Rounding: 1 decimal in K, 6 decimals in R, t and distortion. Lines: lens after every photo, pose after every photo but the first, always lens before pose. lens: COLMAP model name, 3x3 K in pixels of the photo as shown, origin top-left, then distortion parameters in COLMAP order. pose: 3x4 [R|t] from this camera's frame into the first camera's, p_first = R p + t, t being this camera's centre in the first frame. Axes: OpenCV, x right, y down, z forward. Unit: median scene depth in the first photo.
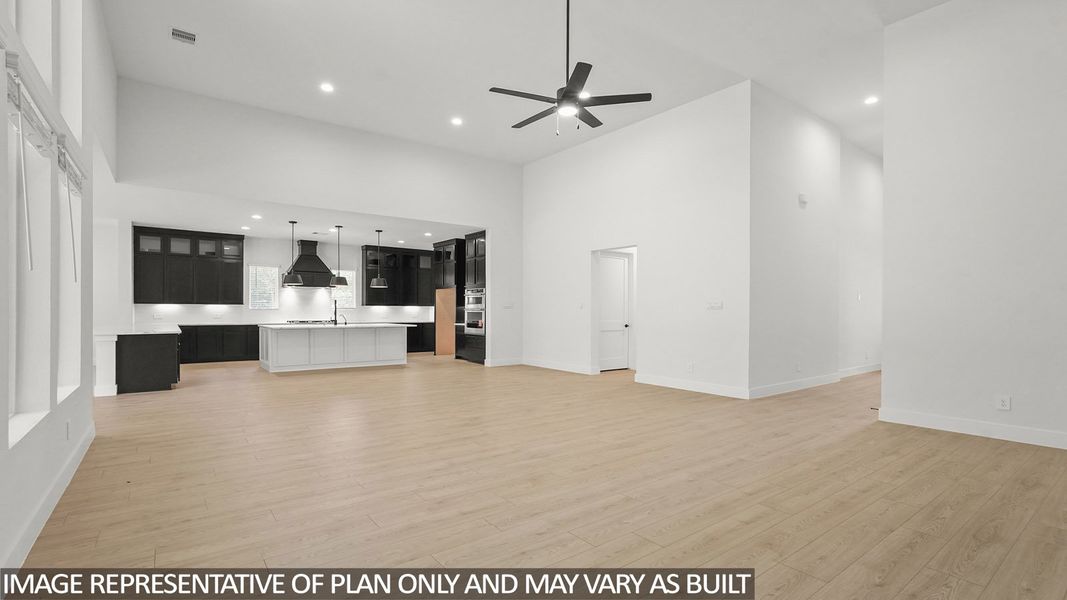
lens RADIAL K [[486.0, 0, 540.9], [0, 486.0, 307.6], [0, 0, 1]] dist [-0.001249, 0.000215]
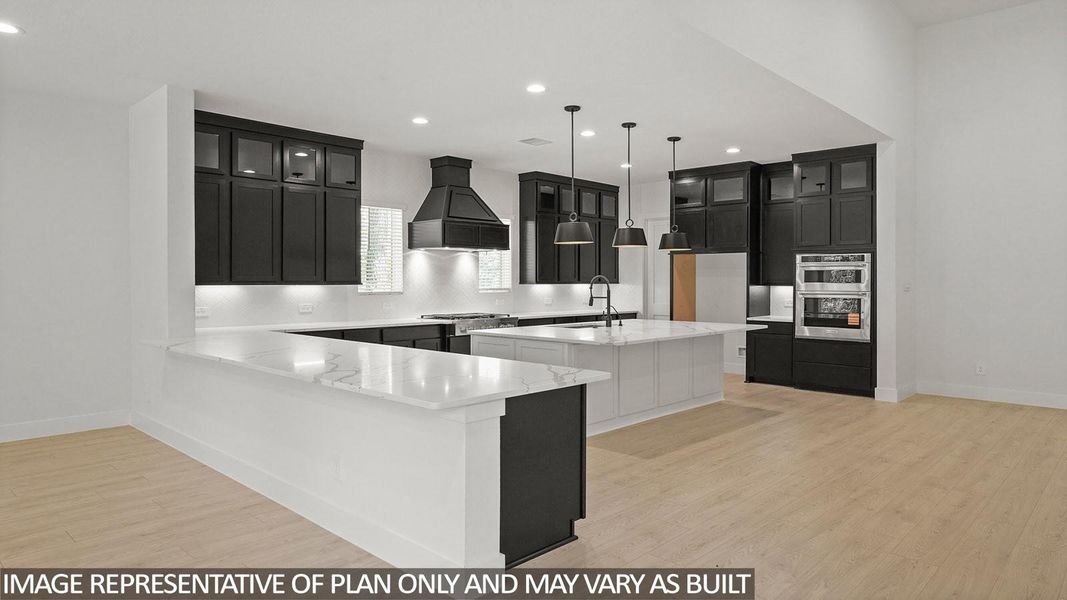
lens RADIAL K [[632.7, 0, 532.1], [0, 632.7, 292.3], [0, 0, 1]] dist [0.000242, 0.000164]
pose [[0.986782, -0.005002, 0.161978, -0.594548], [0.001214, 0.999724, 0.023479, -0.013991], [-0.162051, -0.022972, 0.986515, 0.380964]]
